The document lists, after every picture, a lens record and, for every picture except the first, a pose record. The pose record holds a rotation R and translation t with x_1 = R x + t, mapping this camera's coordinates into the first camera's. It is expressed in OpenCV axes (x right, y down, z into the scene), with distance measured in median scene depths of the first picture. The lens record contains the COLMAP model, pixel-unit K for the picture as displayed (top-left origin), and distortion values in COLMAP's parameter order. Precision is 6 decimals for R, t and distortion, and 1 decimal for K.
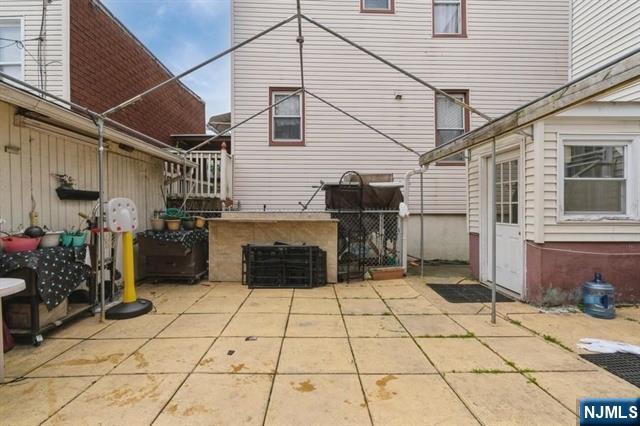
lens RADIAL K [[287.5, 0, 316.3], [0, 287.5, 216.1], [0, 0, 1]] dist [-0.007127, 0.002505]
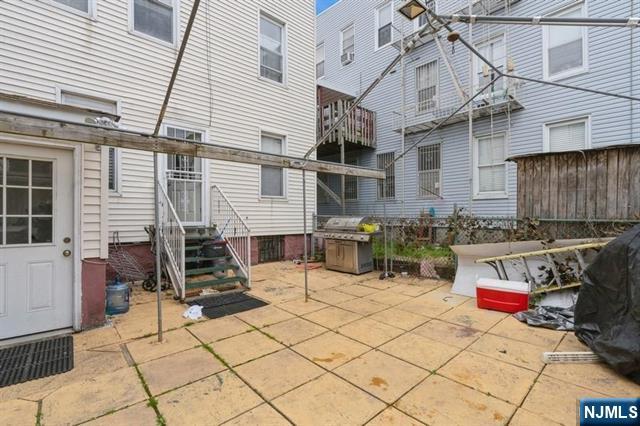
lens RADIAL K [[287.5, 0, 322.1], [0, 287.5, 213.6], [0, 0, 1]] dist [-0.007127, 0.002505]
pose [[-0.647572, -0.004471, 0.761991, -0.438087], [0.013107, 0.999770, 0.017004, -0.065401], [-0.761891, 0.020999, -0.647364, 1.079300]]
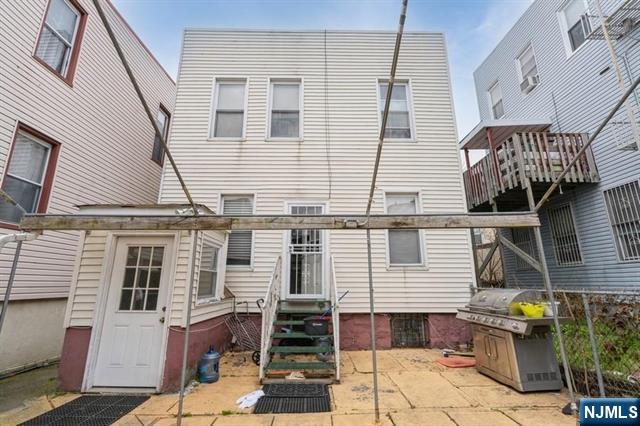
lens RADIAL K [[287.5, 0, 321.9], [0, 287.5, 216.2], [0, 0, 1]] dist [-0.007127, 0.002505]
pose [[0.010340, 0.228022, 0.973601, -0.390861], [0.024913, 0.973292, -0.228214, -0.058231], [-0.999636, 0.026615, 0.004383, 0.462912]]
